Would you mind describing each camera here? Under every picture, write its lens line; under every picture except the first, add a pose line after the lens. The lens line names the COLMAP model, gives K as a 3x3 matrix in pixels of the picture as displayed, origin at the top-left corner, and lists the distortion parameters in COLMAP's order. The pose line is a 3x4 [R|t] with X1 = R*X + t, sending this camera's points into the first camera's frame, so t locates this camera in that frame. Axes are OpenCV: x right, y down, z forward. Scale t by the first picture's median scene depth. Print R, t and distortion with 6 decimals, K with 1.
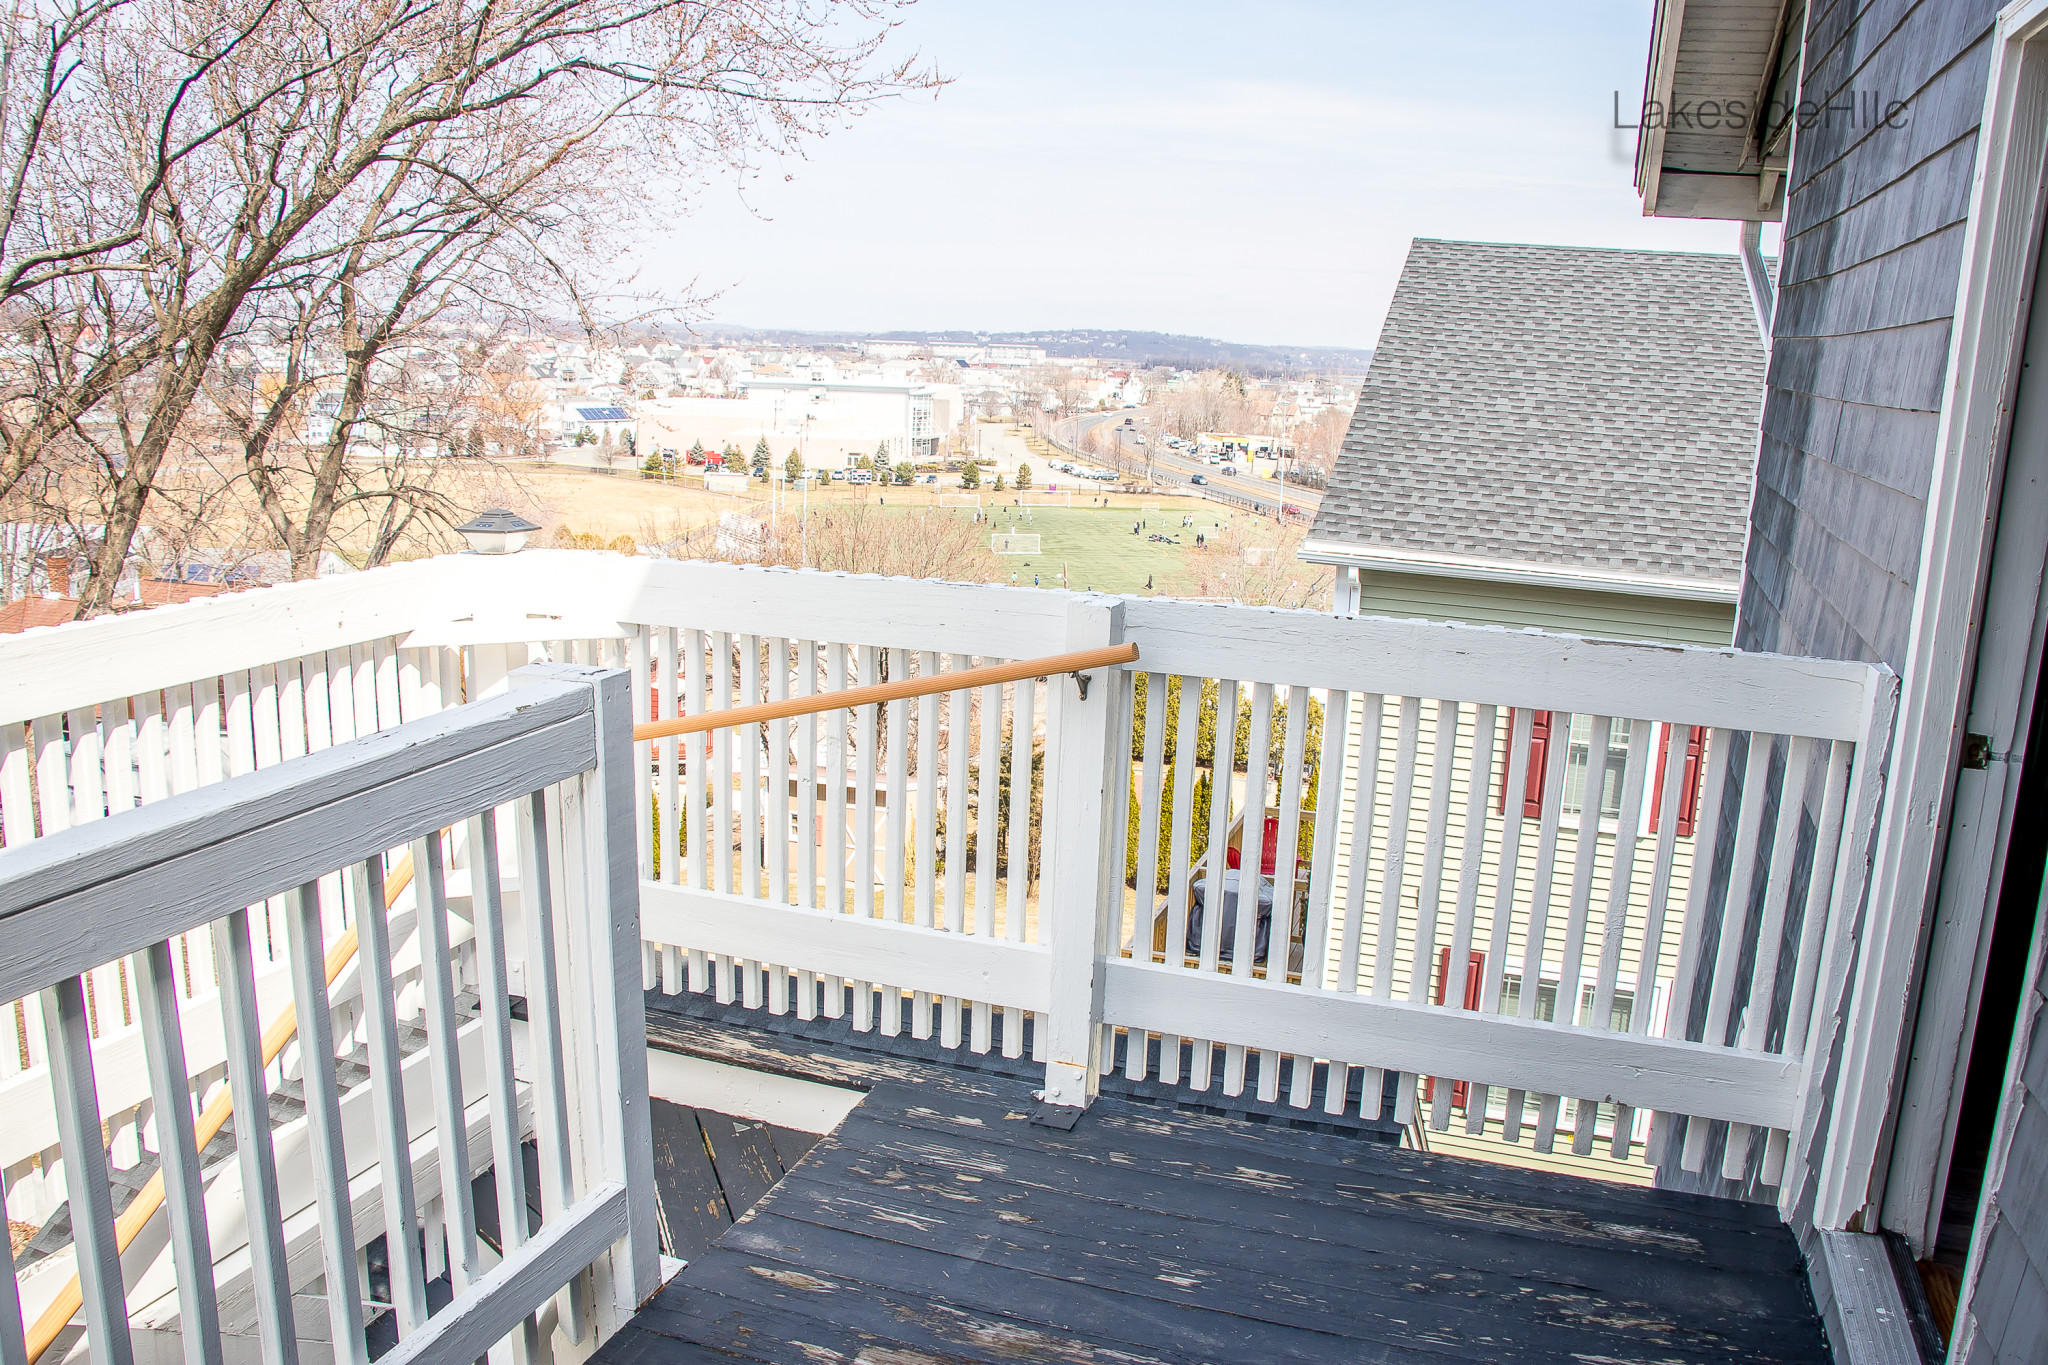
lens RADIAL K [[1678.4, 0, 1012.5], [0, 1678.4, 691.6], [0, 0, 1]] dist [-0.179739, 0.134831]
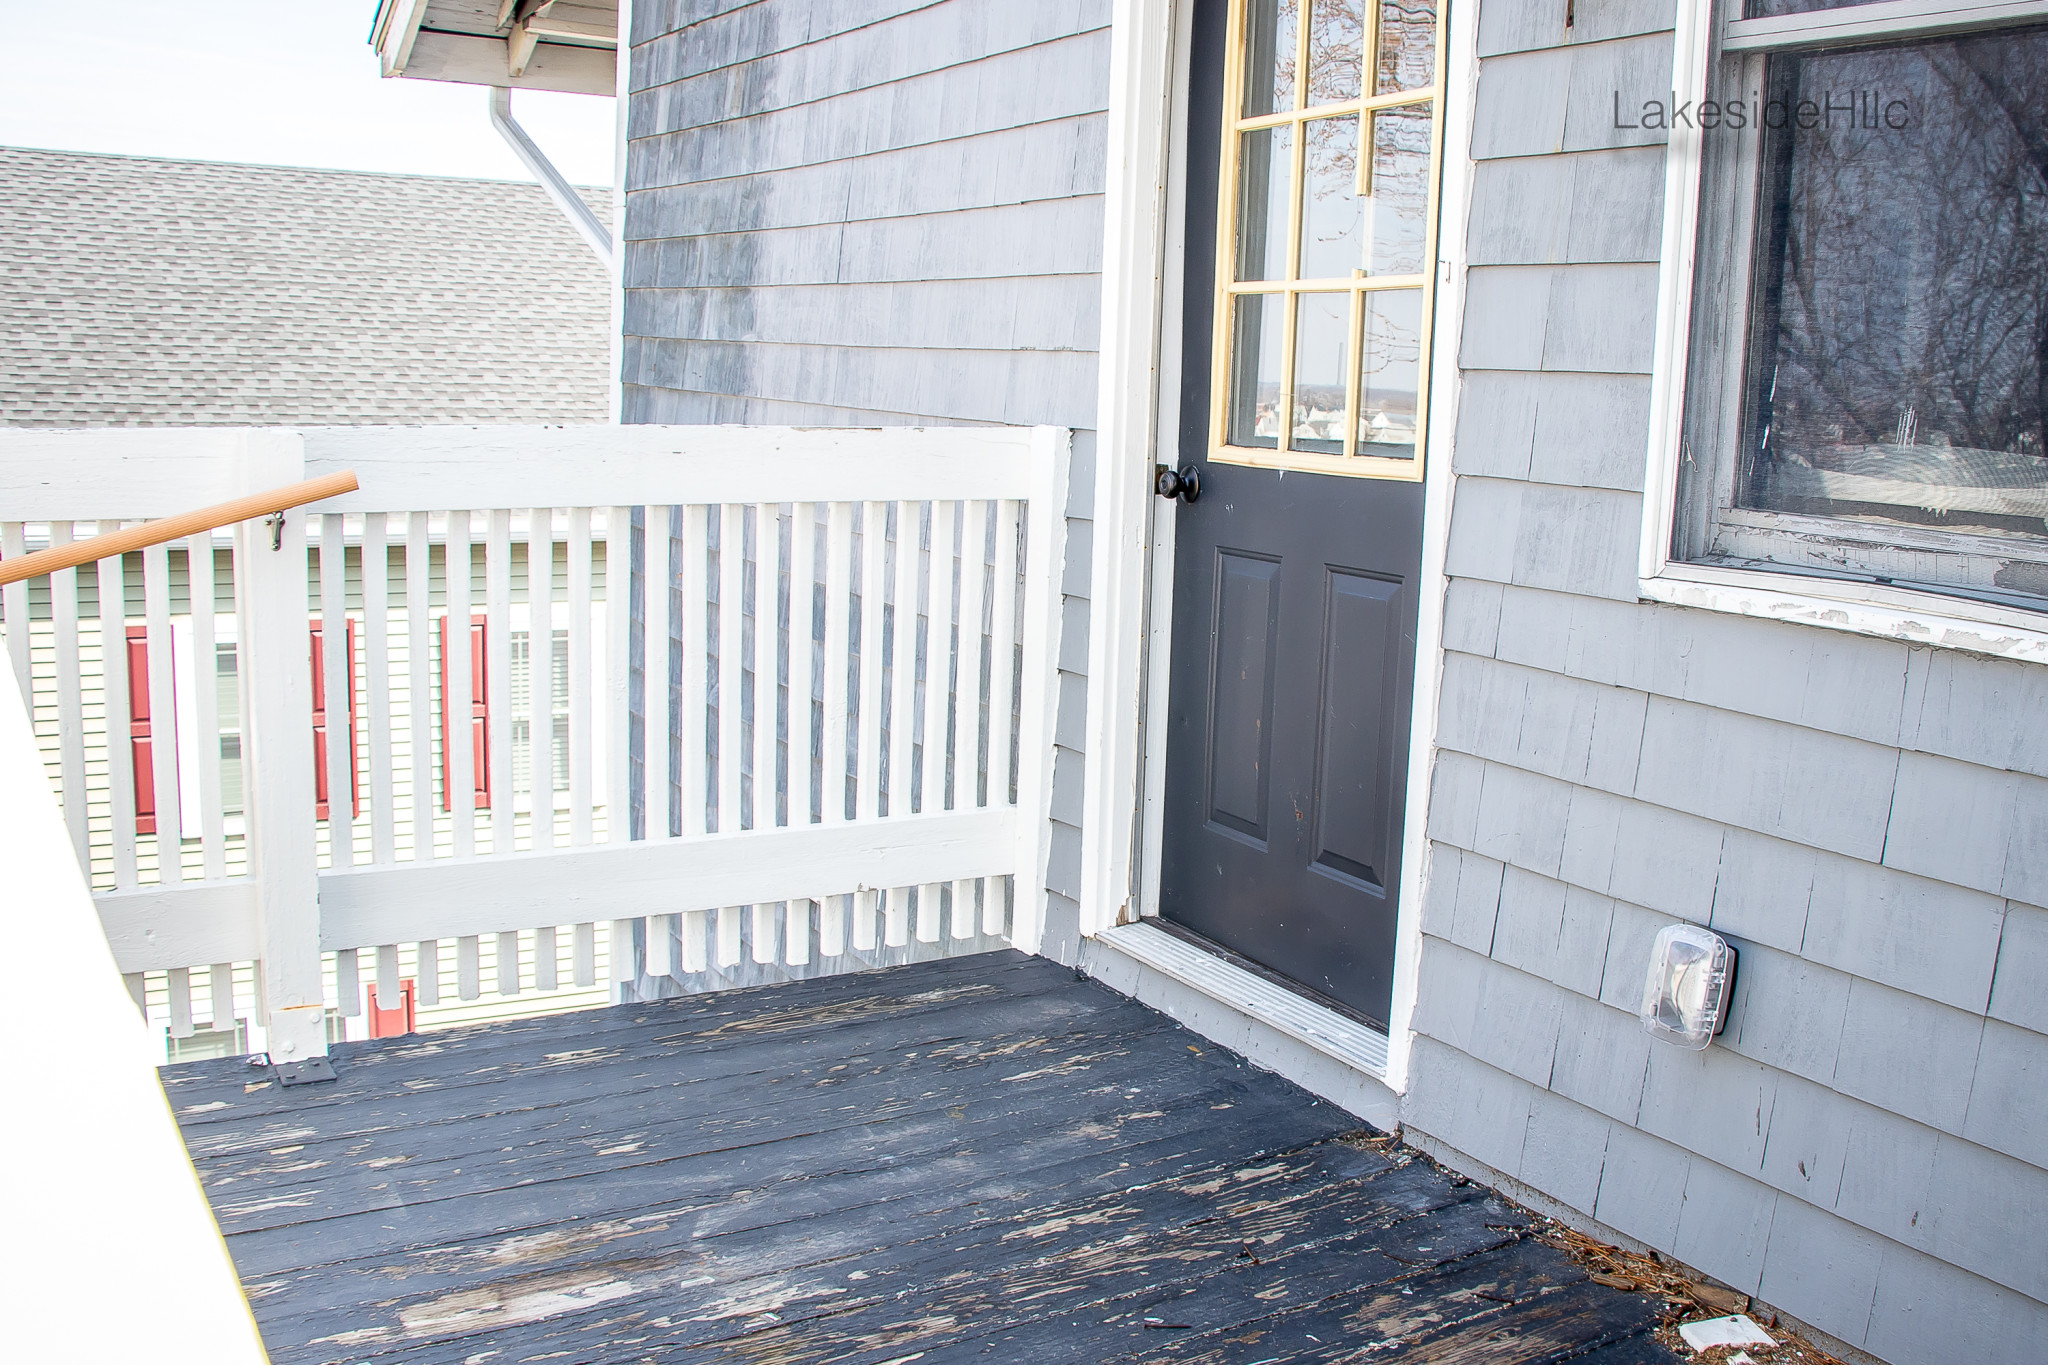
lens RADIAL K [[1983.9, 0, 1024.0], [0, 1983.9, 682.5], [0, 0, 1]] dist [-0.159175, 0.194959]
pose [[0.656453, -0.137380, 0.741752, -0.107176], [0.151104, 0.987296, 0.049129, 0.018704], [-0.739079, 0.079831, 0.668872, 0.022224]]
